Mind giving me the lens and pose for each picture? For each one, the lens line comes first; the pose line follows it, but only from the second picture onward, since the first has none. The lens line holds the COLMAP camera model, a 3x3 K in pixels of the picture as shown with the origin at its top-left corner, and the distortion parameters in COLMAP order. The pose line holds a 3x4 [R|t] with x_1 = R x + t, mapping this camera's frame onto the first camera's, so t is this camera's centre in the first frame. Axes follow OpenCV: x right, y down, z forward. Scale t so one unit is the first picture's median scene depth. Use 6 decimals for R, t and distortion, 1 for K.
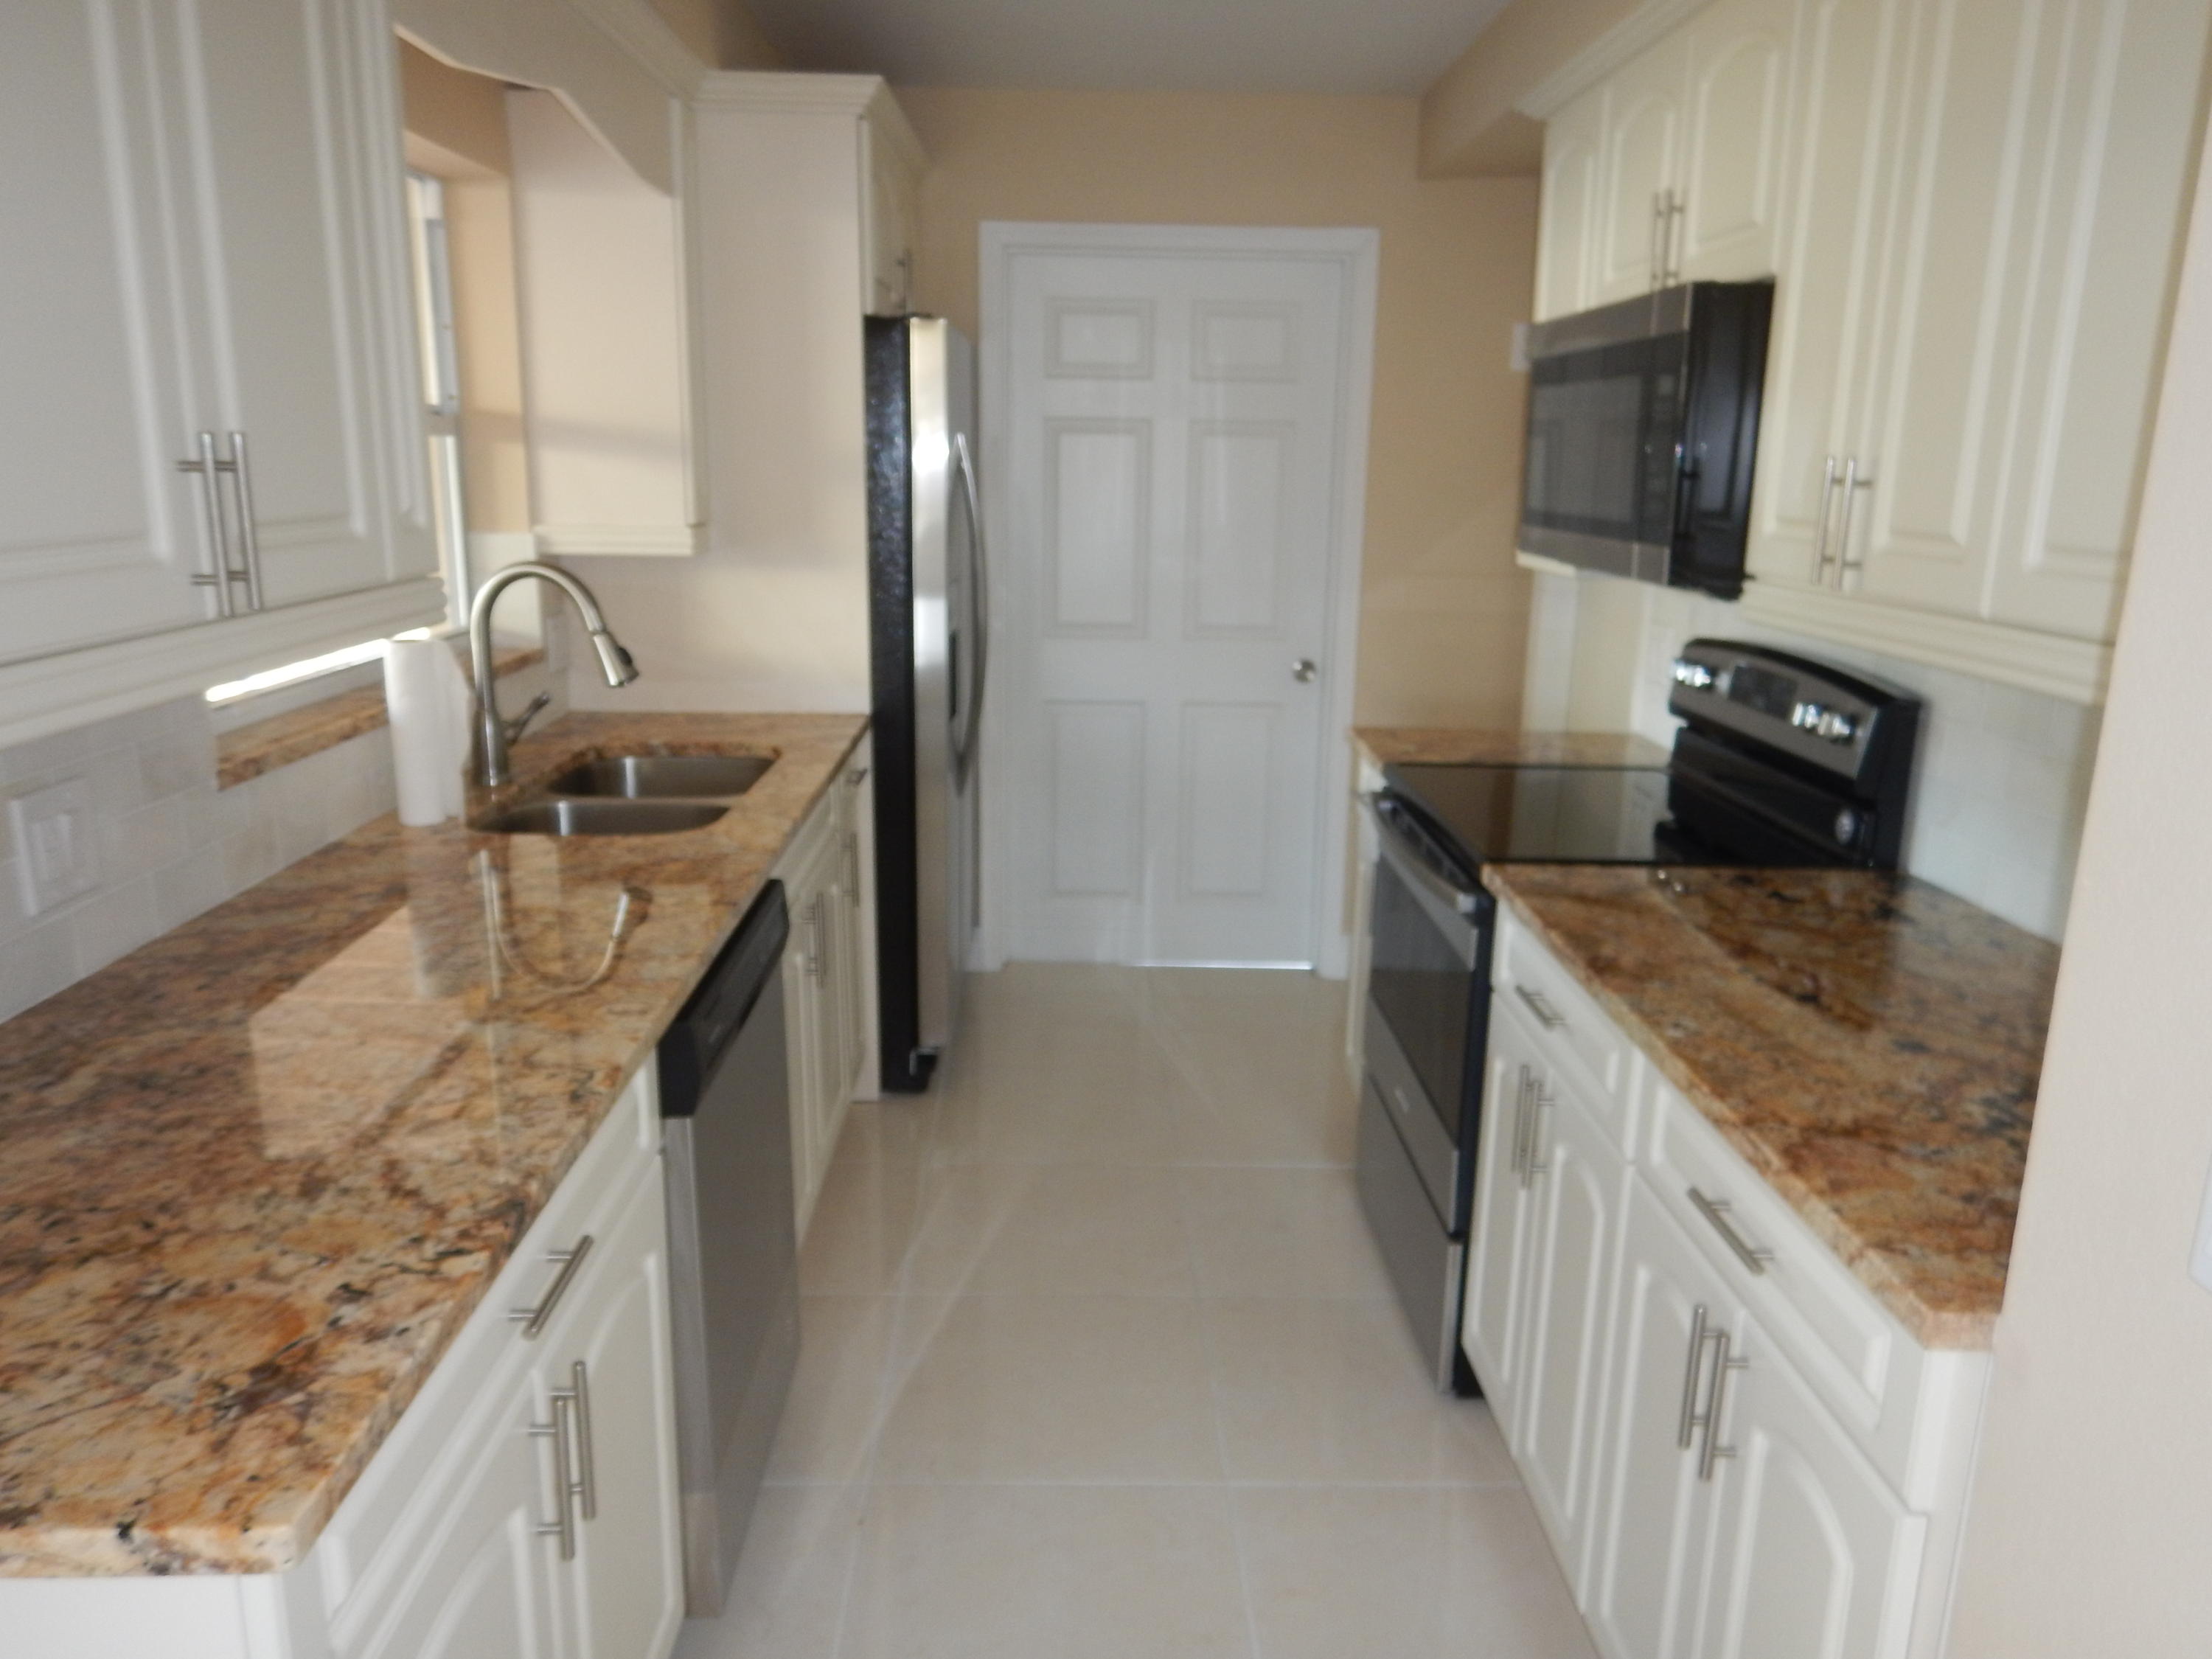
lens RADIAL K [[1559.9, 0, 1117.0], [0, 1559.9, 840.8], [0, 0, 1]] dist [0.006031, -0.004992]
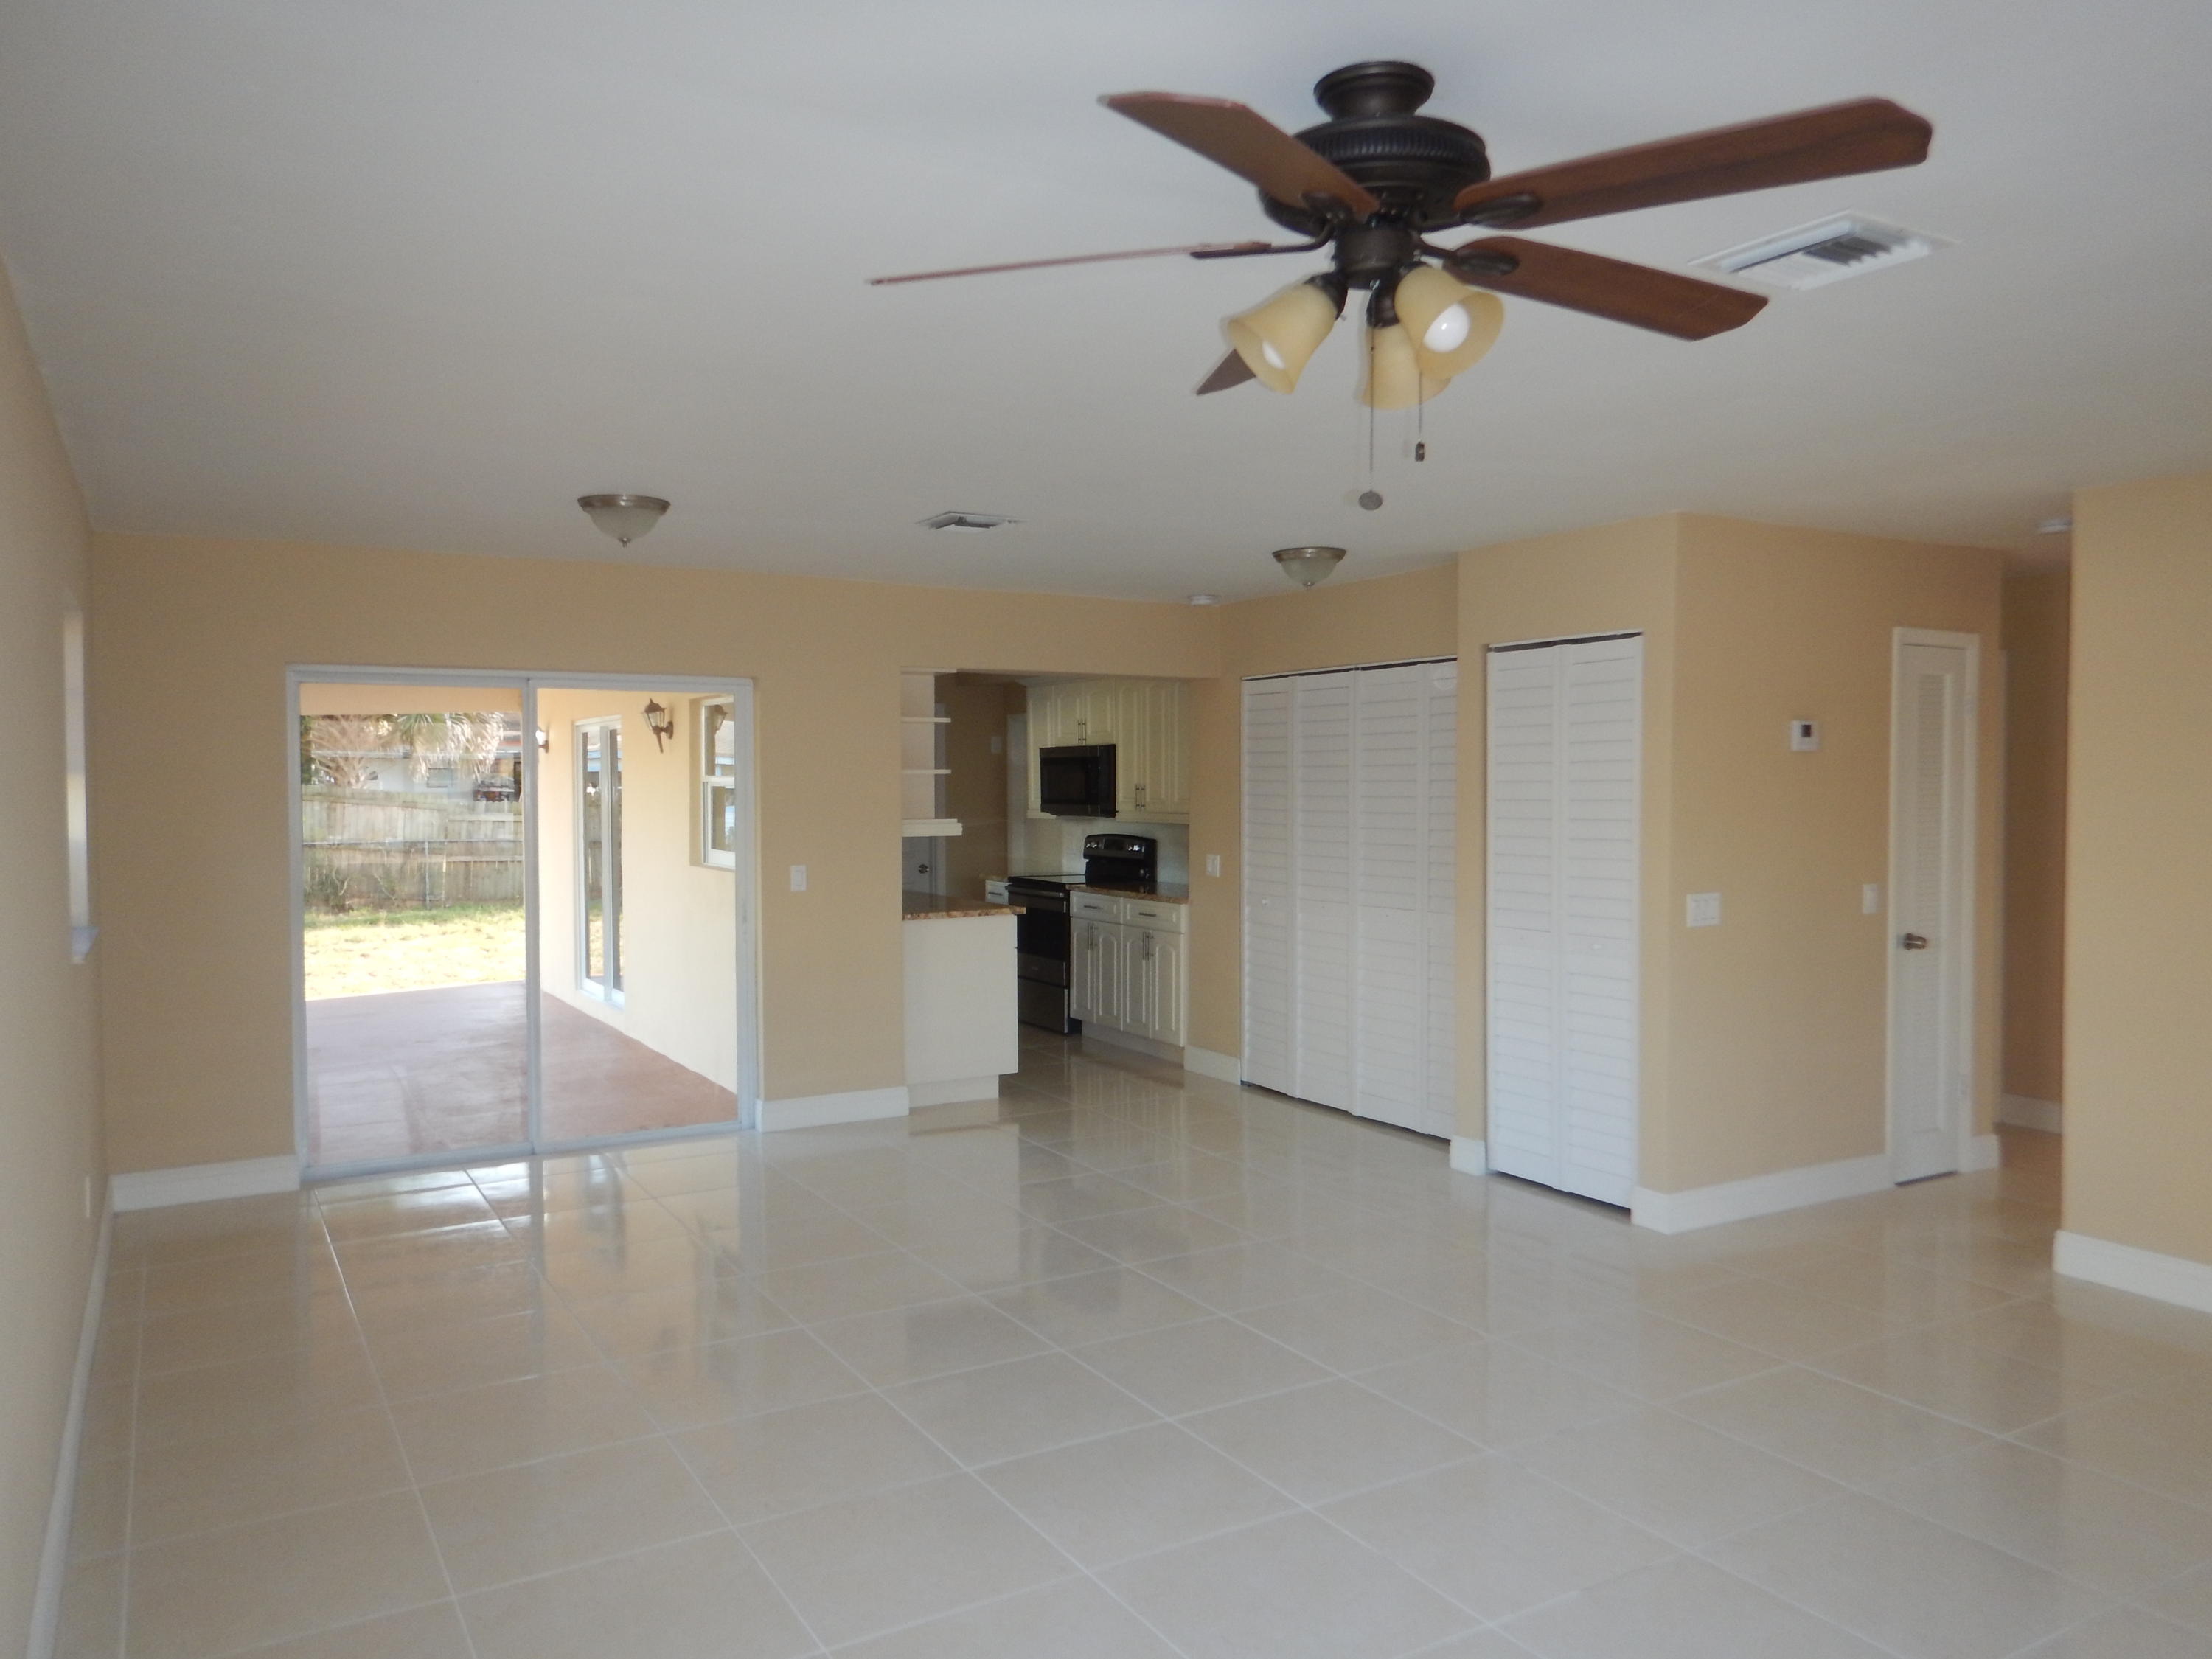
lens RADIAL K [[1542.3, 0, 1106.0], [0, 1542.3, 829.5], [0, 0, 1]] dist [0.076312, 0.001844]
pose [[0.877262, -0.035680, 0.478684, -1.937361], [0.133523, 0.976014, -0.171953, 0.708390], [-0.461067, 0.214763, 0.860984, -3.080579]]
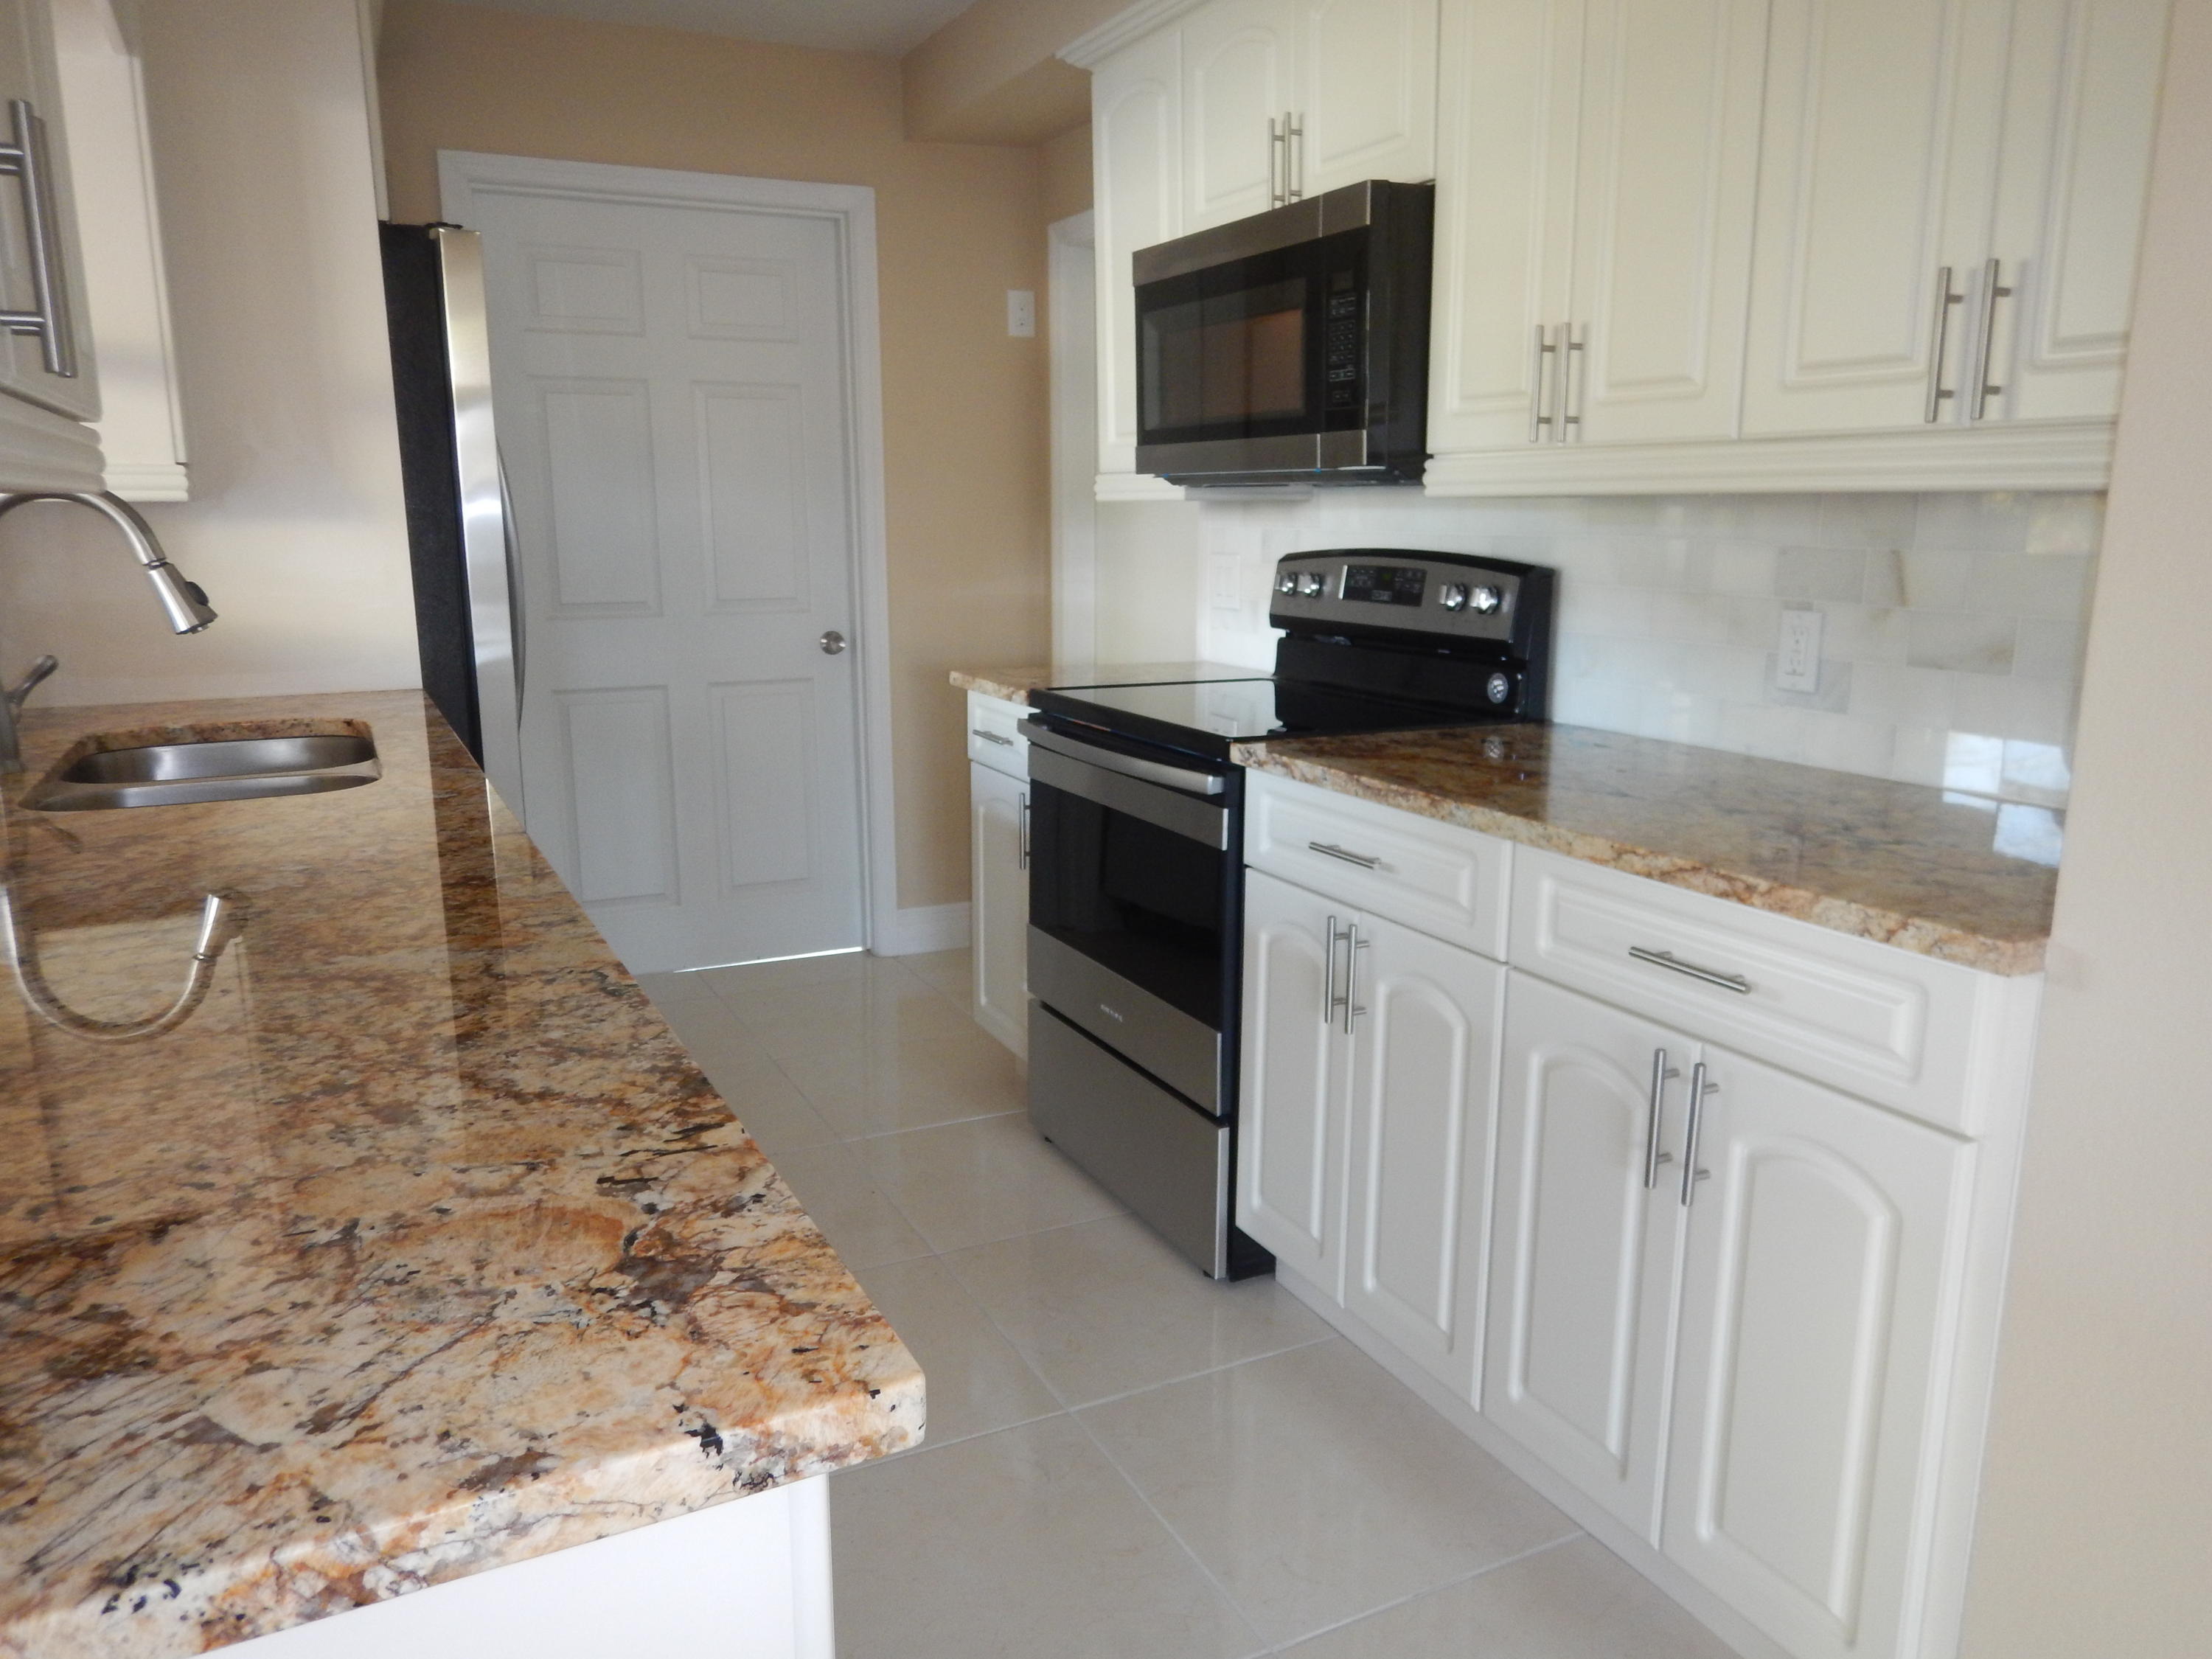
lens RADIAL K [[1566.7, 0, 1106.0], [0, 1566.7, 829.5], [0, 0, 1]] dist [0.003778, 0.000702]
pose [[0.905869, -0.102400, 0.410993, -0.328382], [0.117479, 0.993009, -0.011524, 0.090249], [-0.406940, 0.058722, 0.911566, 0.123053]]
